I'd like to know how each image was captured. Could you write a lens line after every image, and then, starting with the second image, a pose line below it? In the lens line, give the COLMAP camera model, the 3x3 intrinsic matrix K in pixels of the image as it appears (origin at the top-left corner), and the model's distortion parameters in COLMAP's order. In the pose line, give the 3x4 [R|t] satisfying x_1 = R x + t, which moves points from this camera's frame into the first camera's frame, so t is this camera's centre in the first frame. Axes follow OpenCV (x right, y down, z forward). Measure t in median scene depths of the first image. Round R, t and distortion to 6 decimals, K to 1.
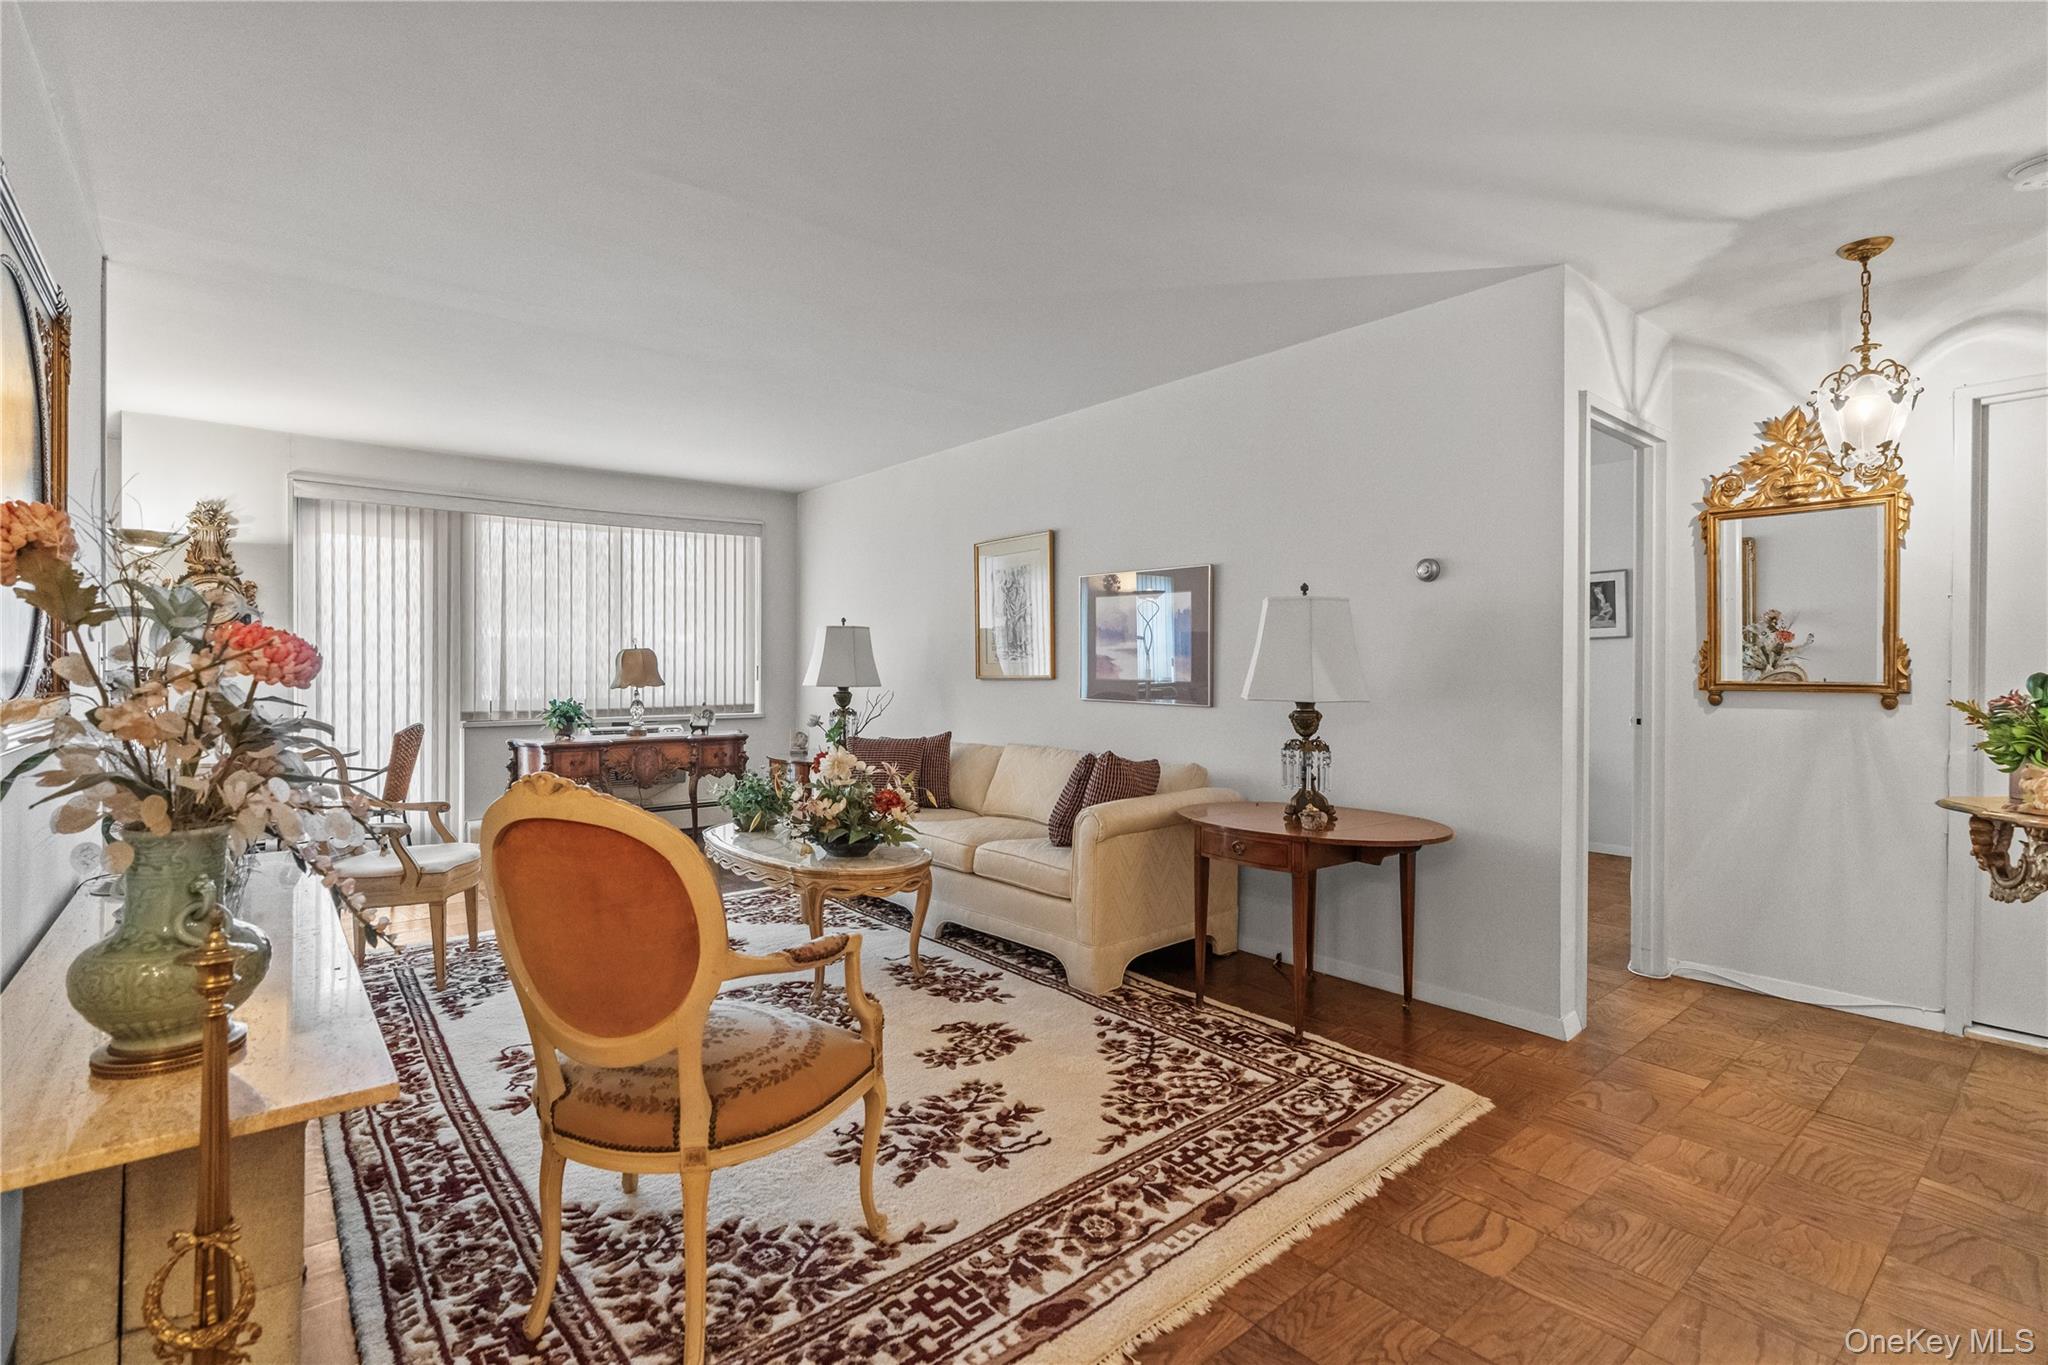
lens RADIAL K [[946.9, 0, 1012.6], [0, 946.9, 673.2], [0, 0, 1]] dist [-0.013426, 0.005077]
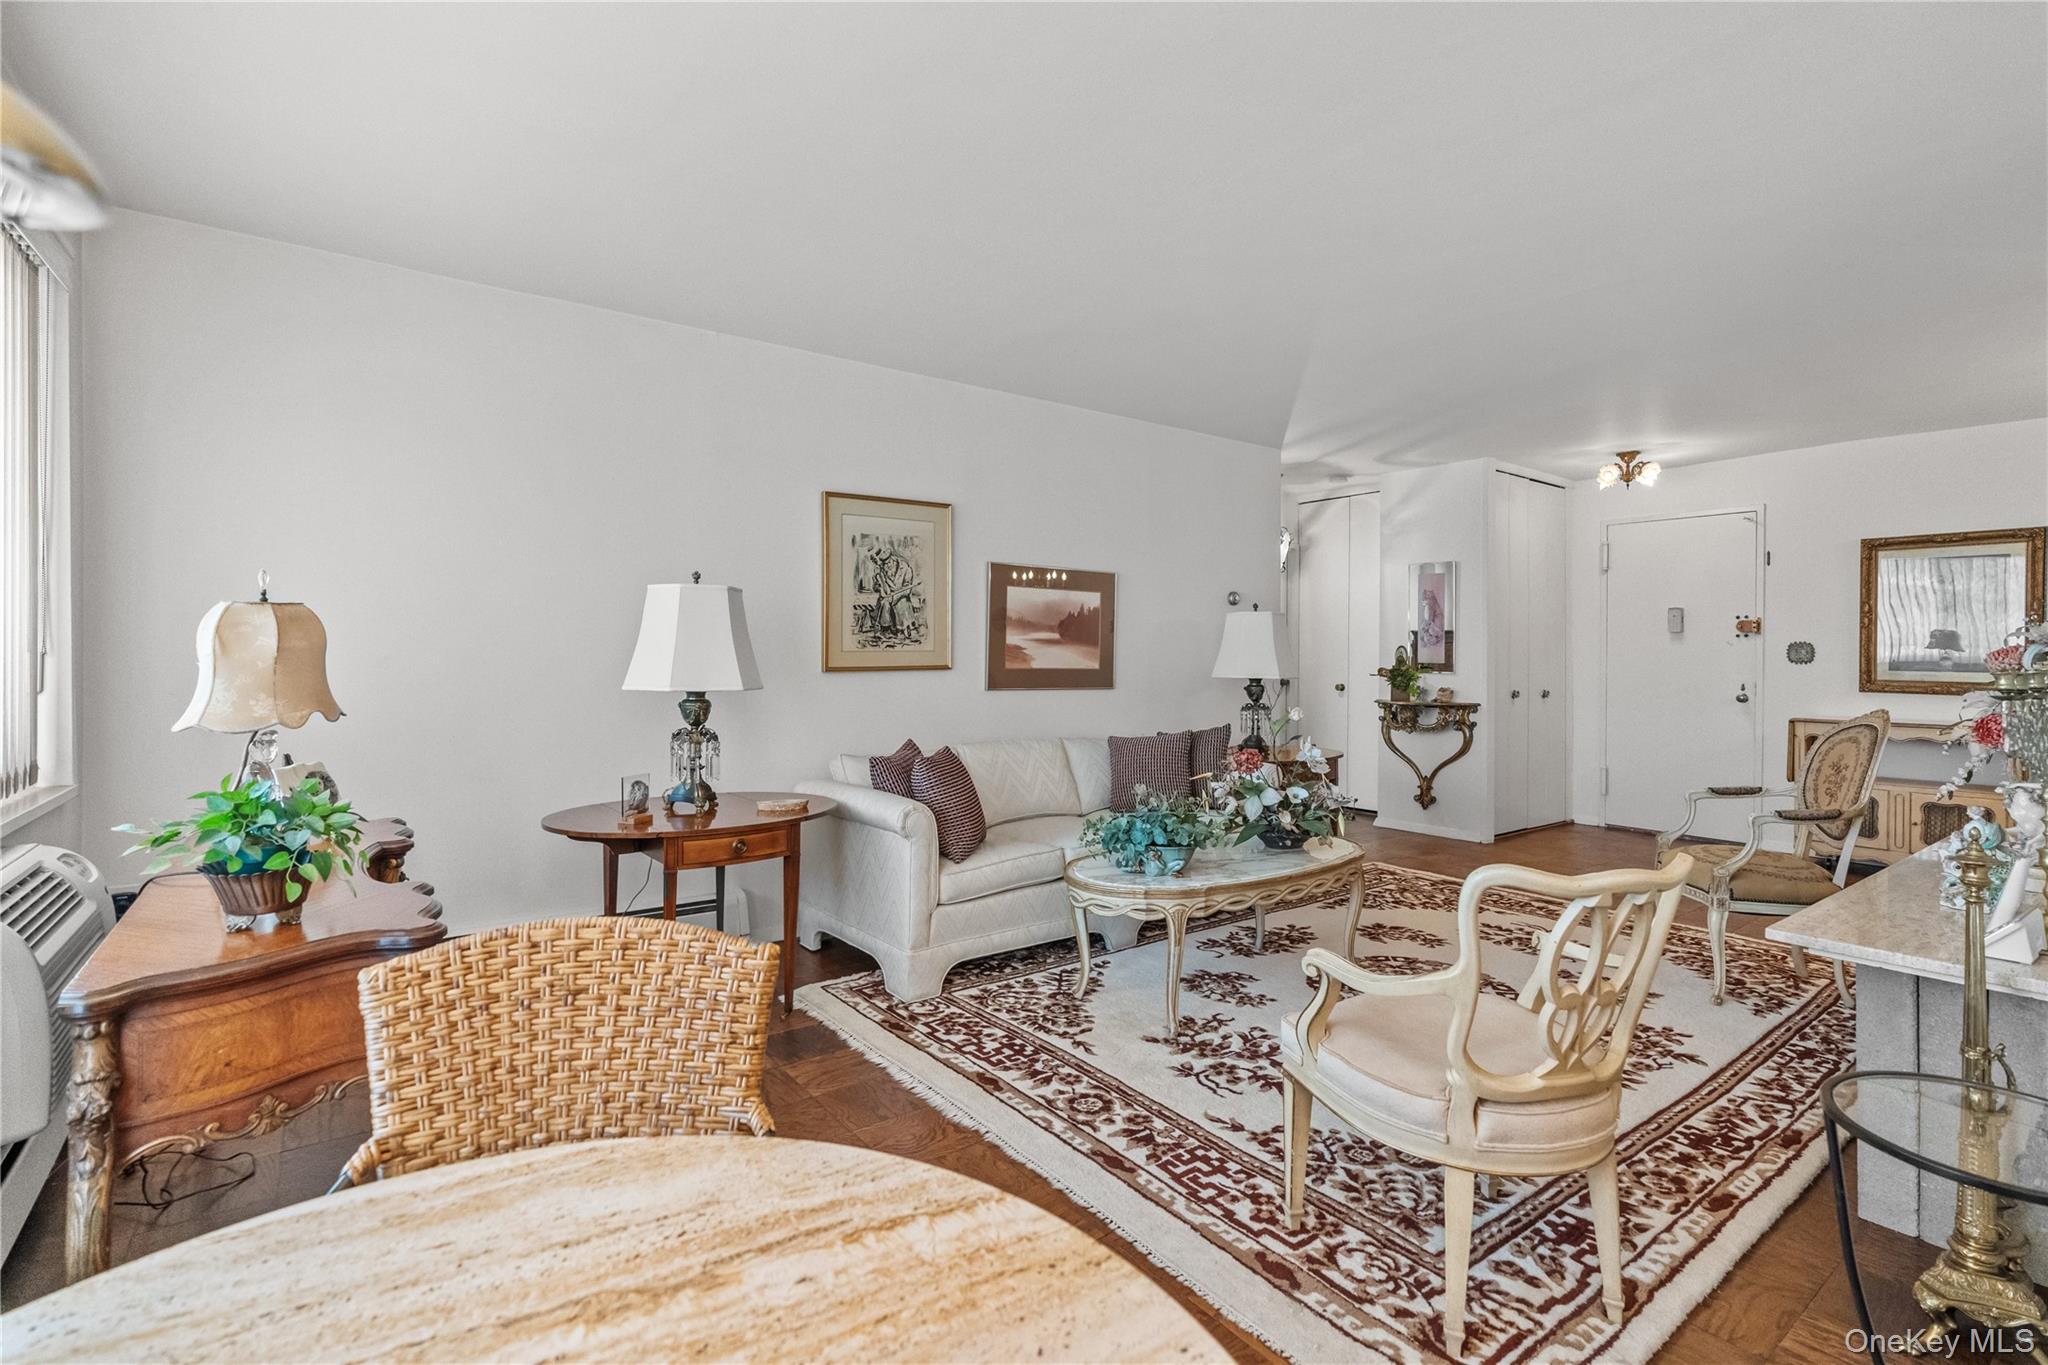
lens RADIAL K [[944.0, 0, 1017.8], [0, 944.0, 678.8], [0, 0, 1]] dist [-0.010427, 0.004439]
pose [[0.047751, -0.027618, 0.998477, -1.347937], [0.001466, 0.999619, 0.027580, -0.015706], [-0.998858, 0.000146, 0.047773, 1.410653]]
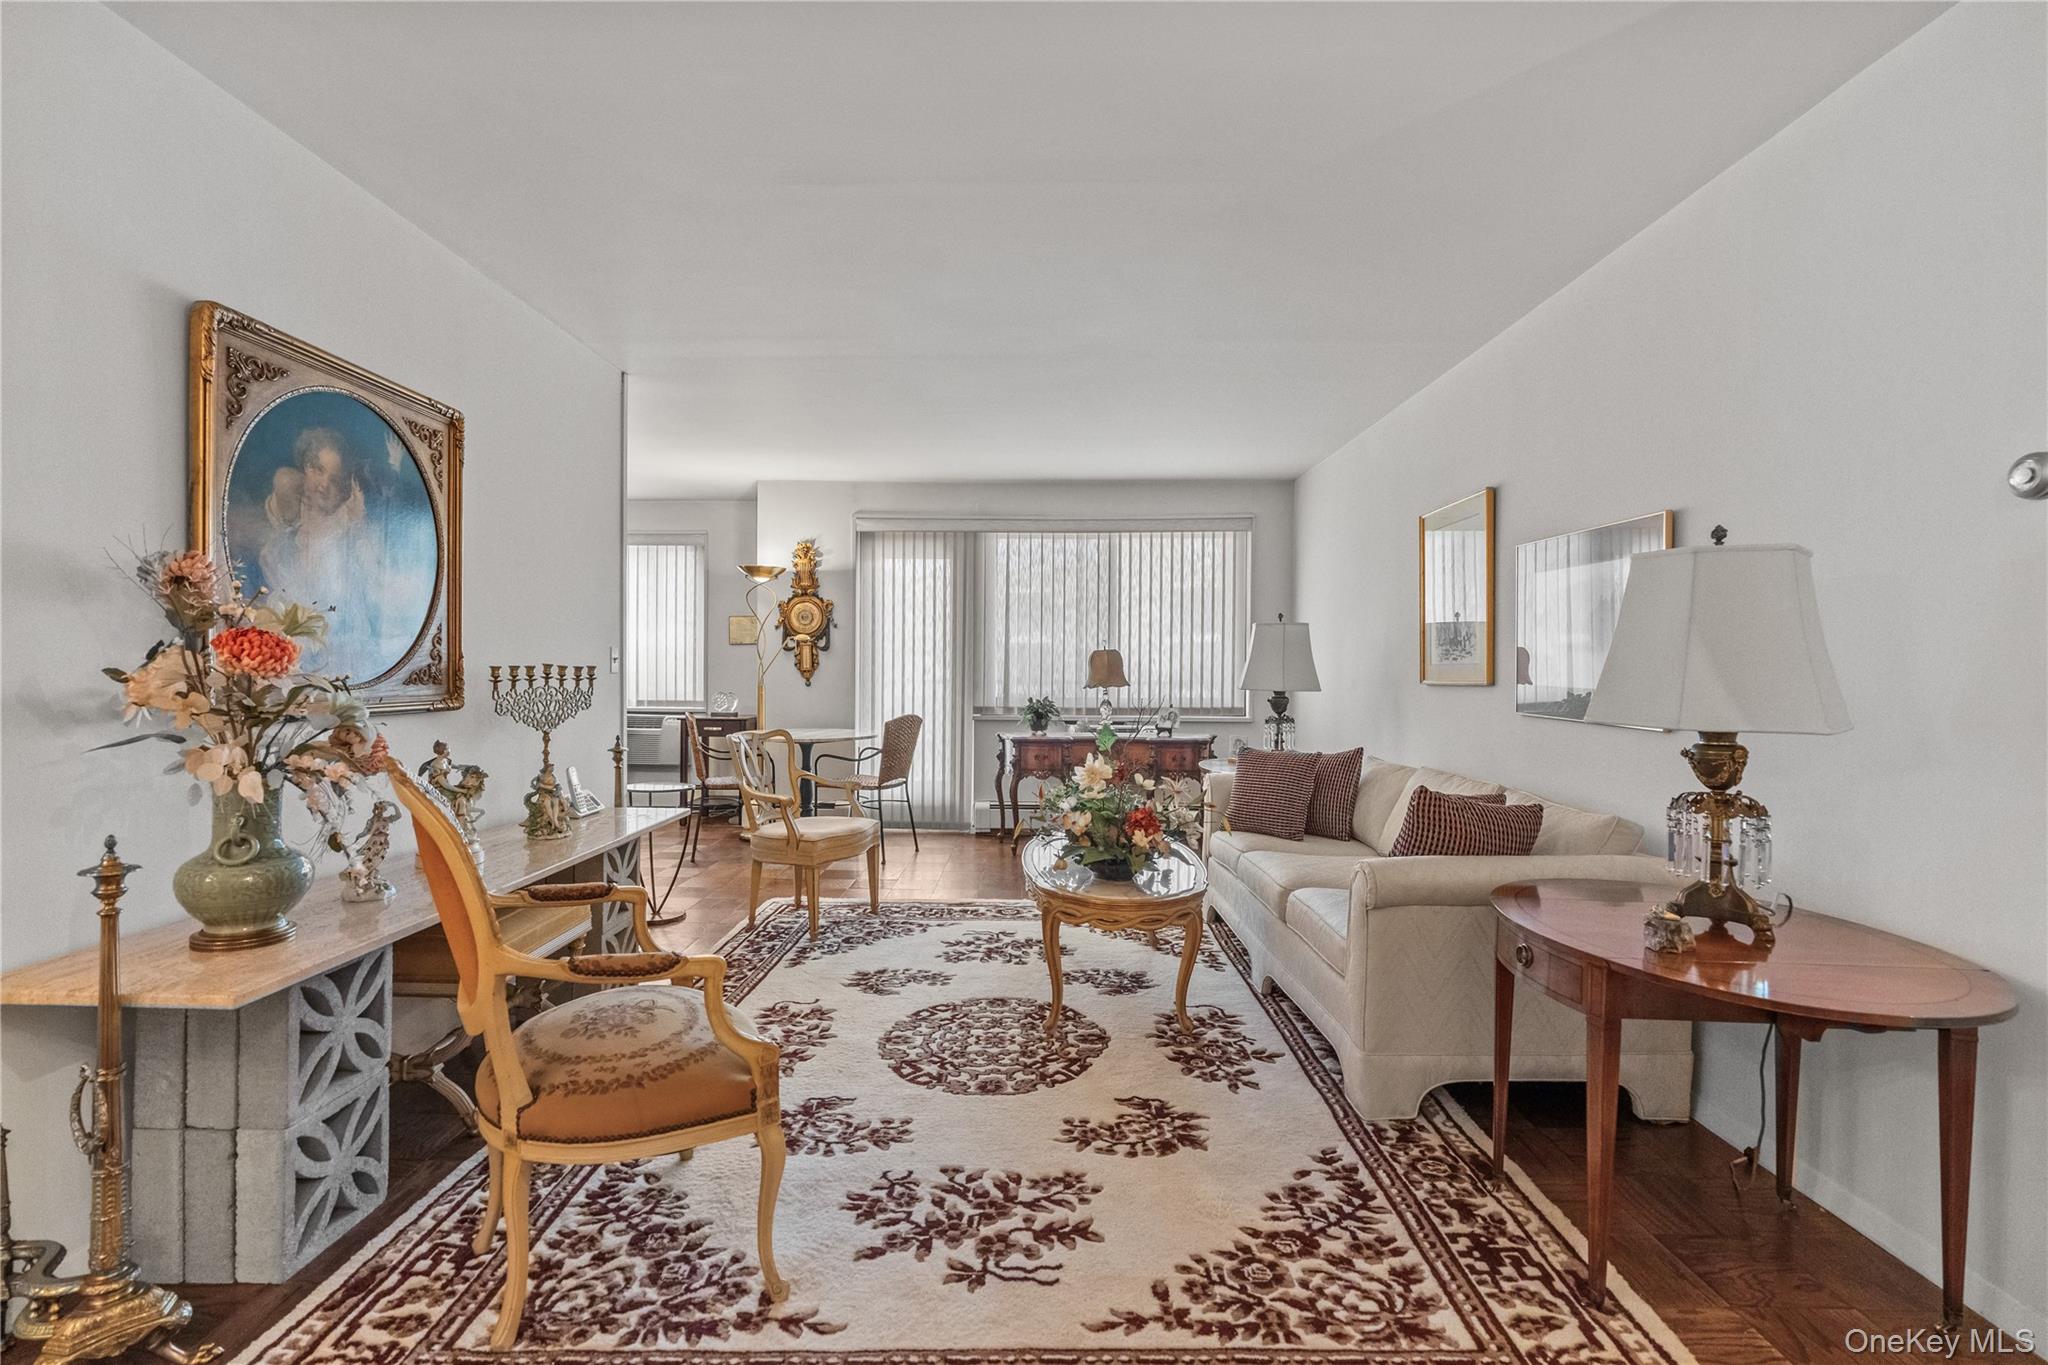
lens RADIAL K [[944.0, 0, 1017.8], [0, 944.0, 678.8], [0, 0, 1]] dist [-0.010427, 0.004439]
pose [[0.760357, 0.011599, -0.649402, 0.382019], [-0.009885, 0.999931, 0.006286, -0.000300], [0.649430, 0.001640, 0.760419, 0.299540]]
